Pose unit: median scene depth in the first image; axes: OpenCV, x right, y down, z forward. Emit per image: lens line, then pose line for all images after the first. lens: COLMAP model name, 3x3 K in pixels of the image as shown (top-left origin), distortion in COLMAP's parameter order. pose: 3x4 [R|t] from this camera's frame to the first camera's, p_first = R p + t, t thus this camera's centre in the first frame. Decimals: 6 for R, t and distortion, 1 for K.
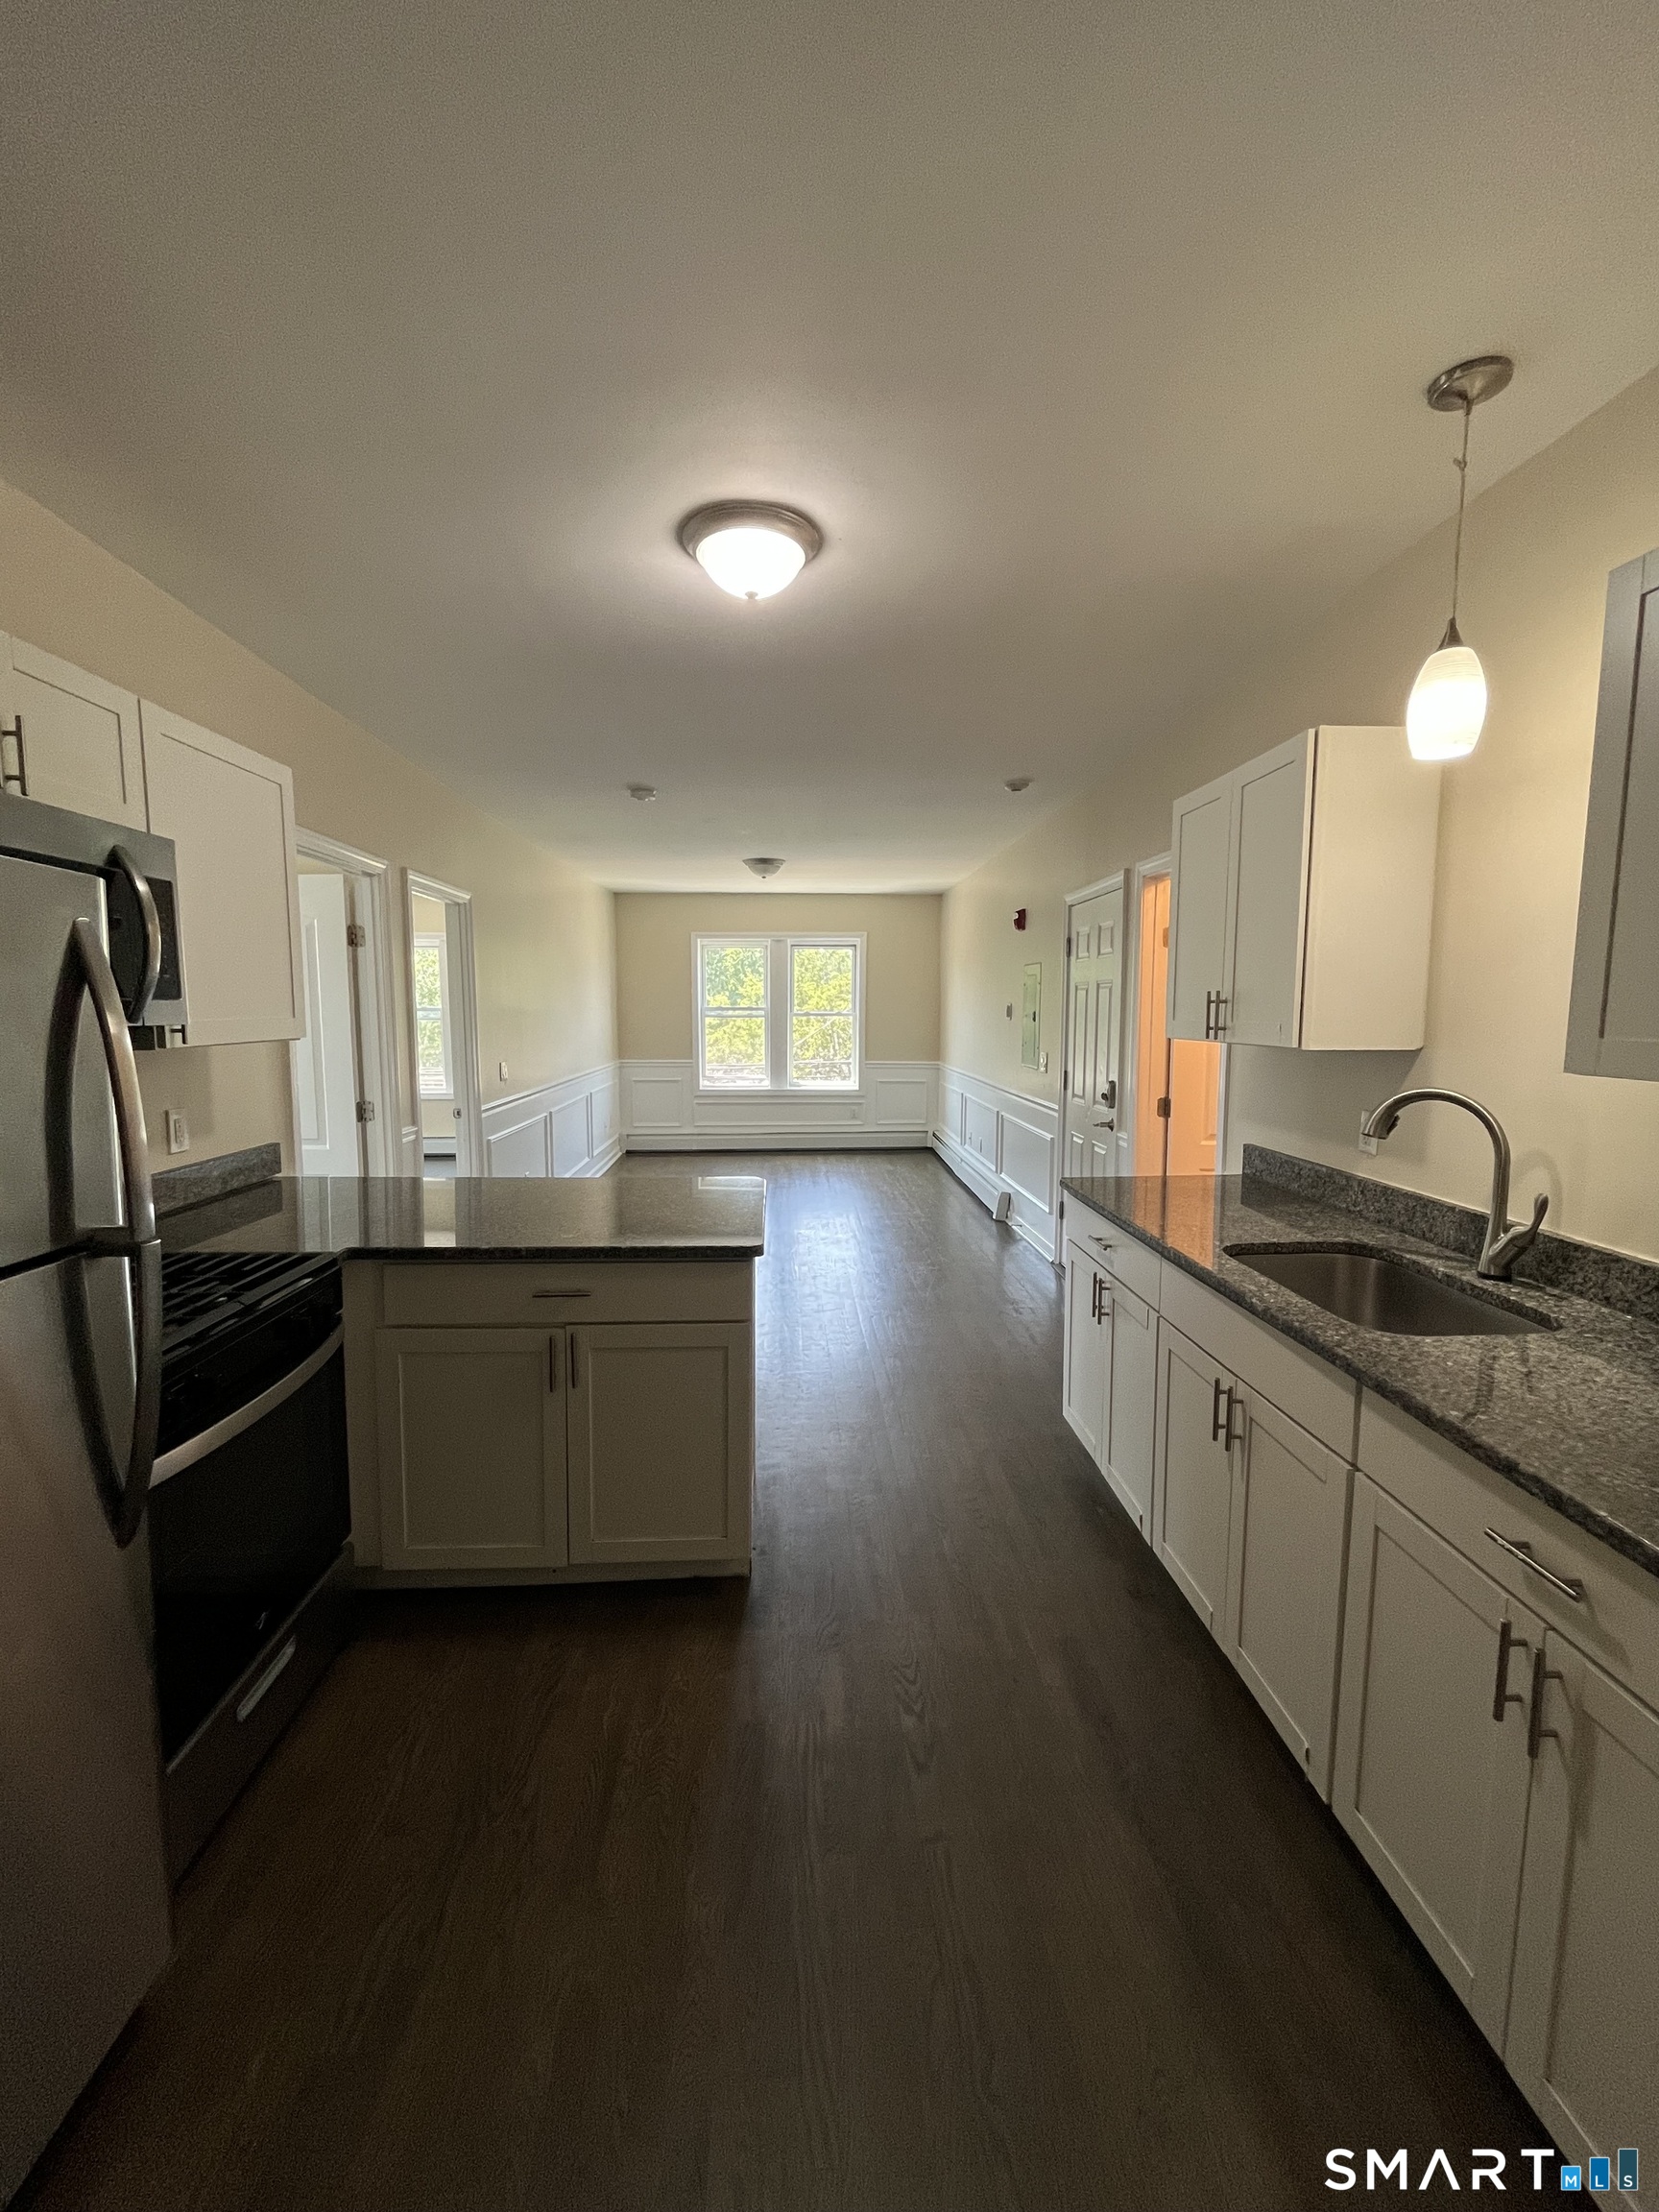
lens RADIAL K [[882.1, 0, 837.0], [0, 882.1, 1111.8], [0, 0, 1]] dist [0.001964, -0.000009]
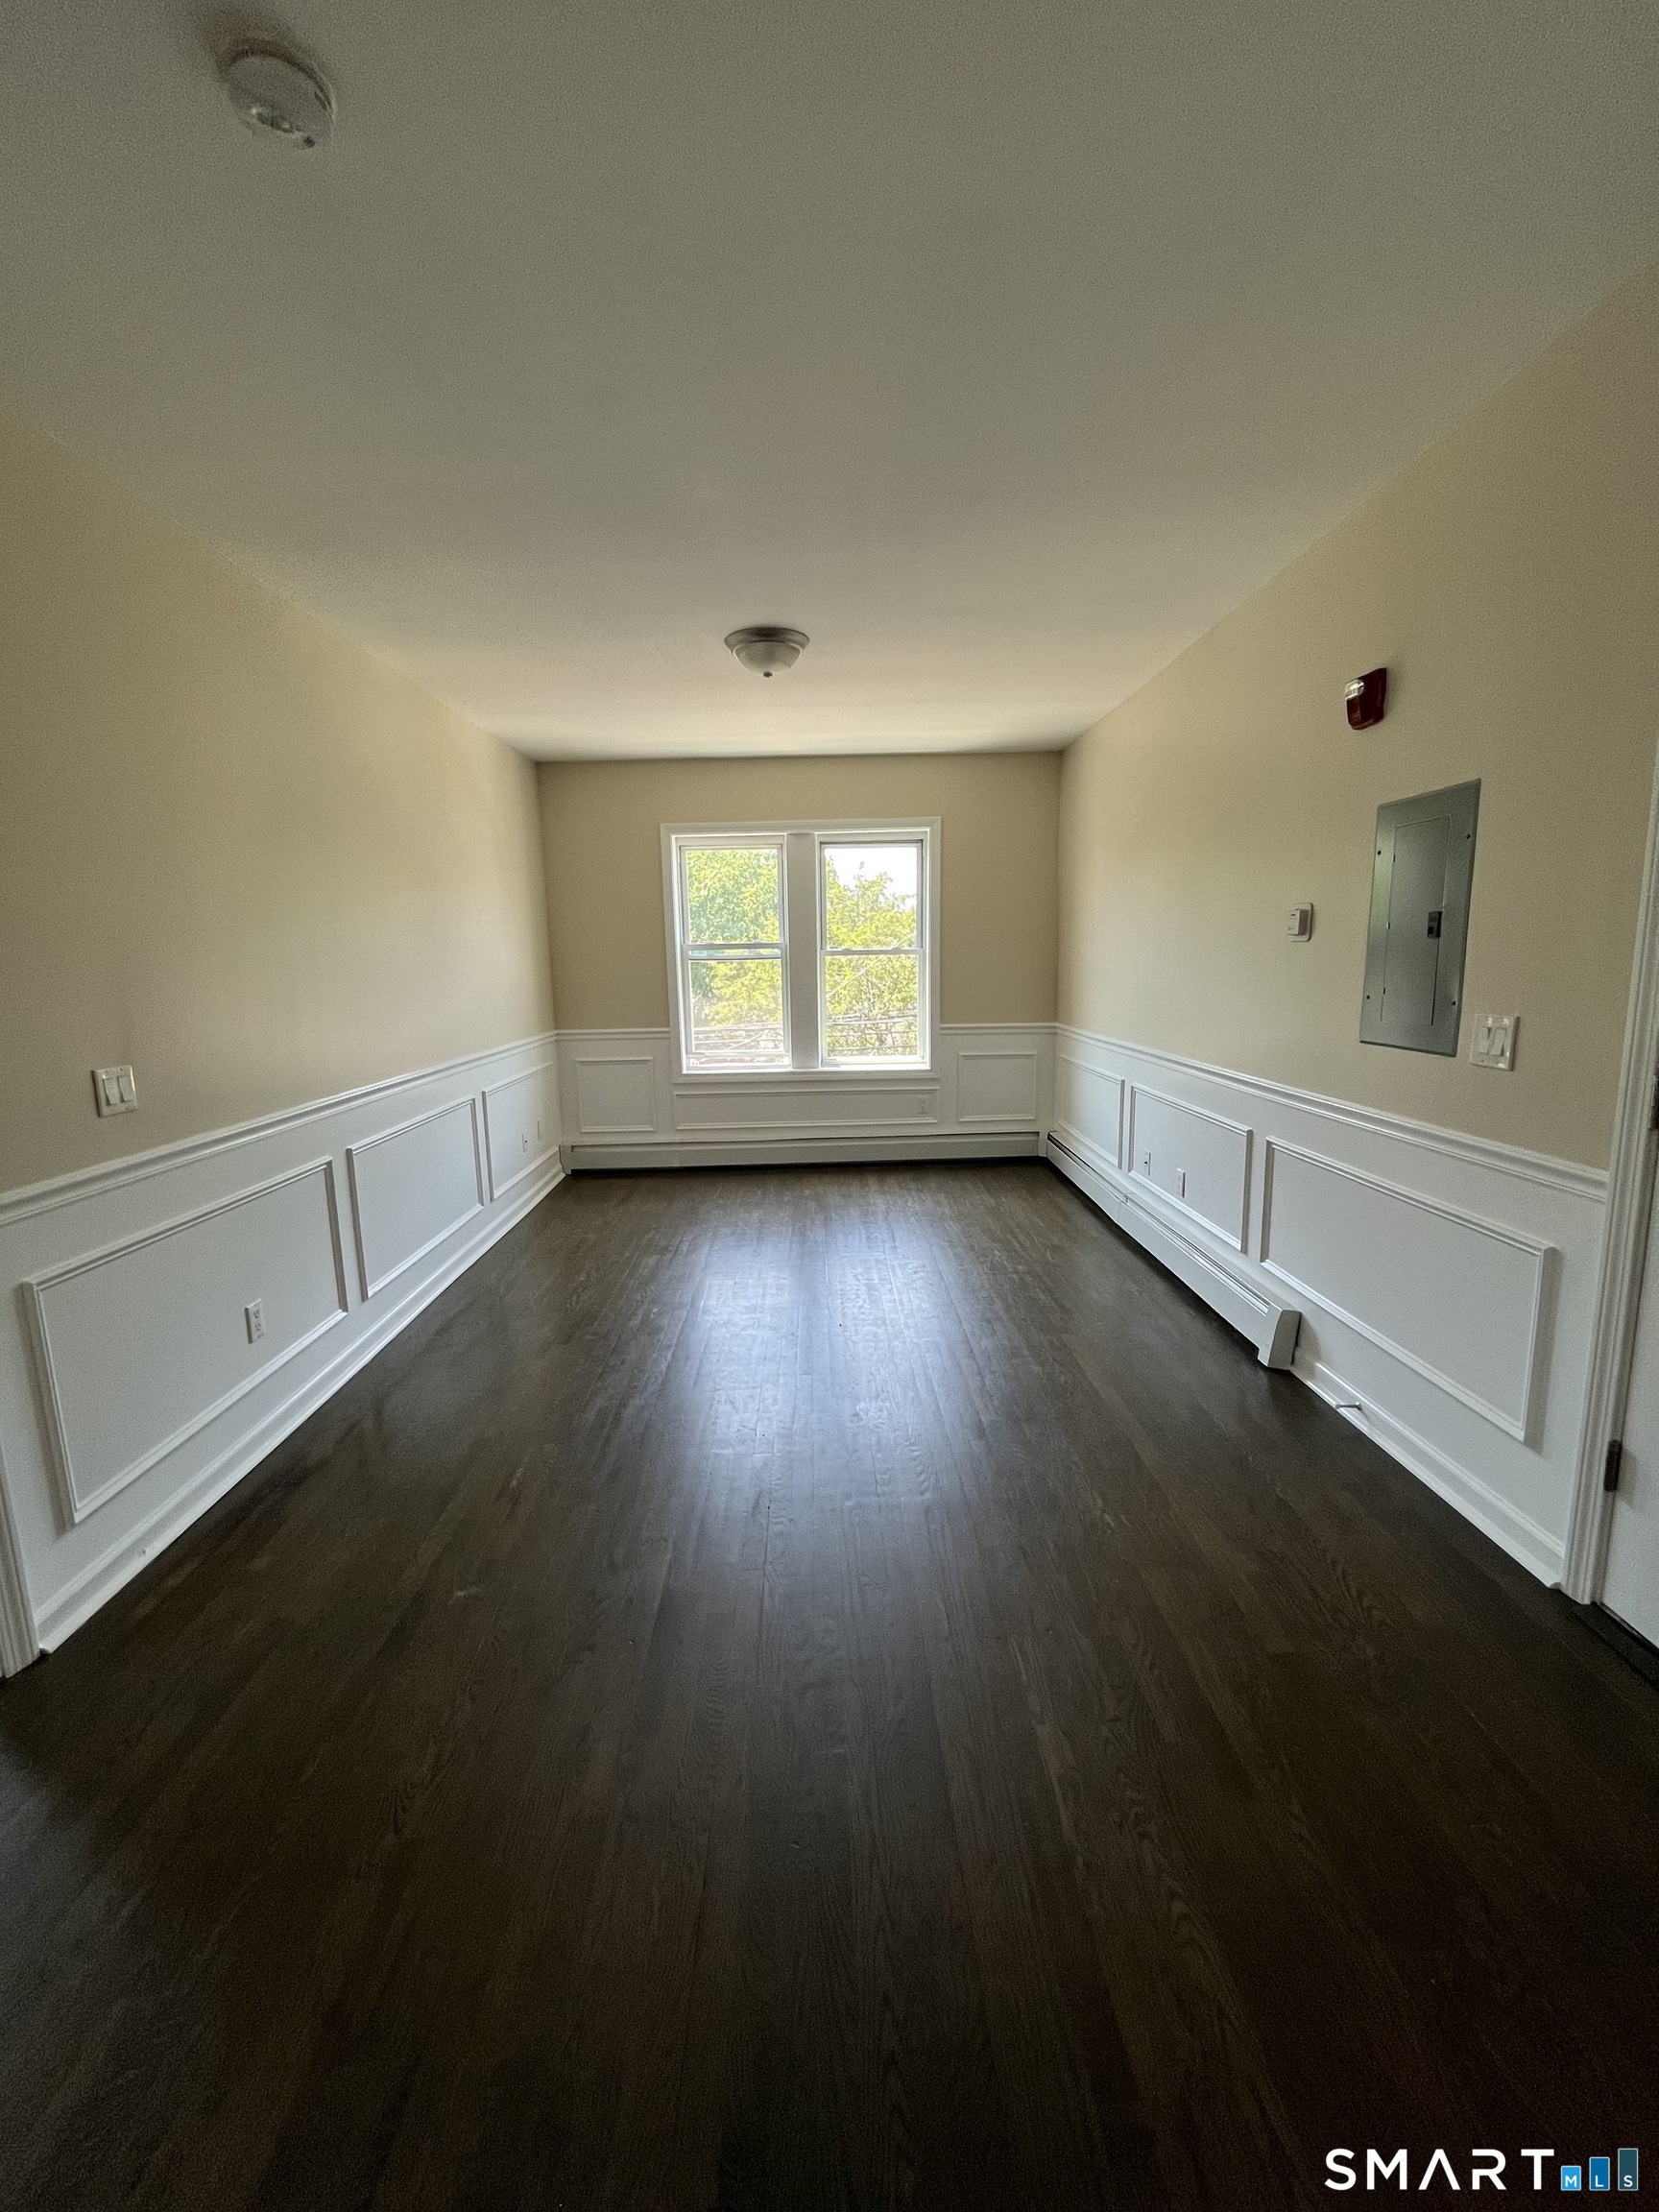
lens RADIAL K [[882.1, 0, 827.9], [0, 882.1, 1097.2], [0, 0, 1]] dist [0.001964, -0.000009]
pose [[0.998947, -0.016917, -0.042654, -0.022914], [0.018554, 0.999095, 0.038287, -0.031406], [0.041967, -0.039038, 0.998356, 0.366278]]
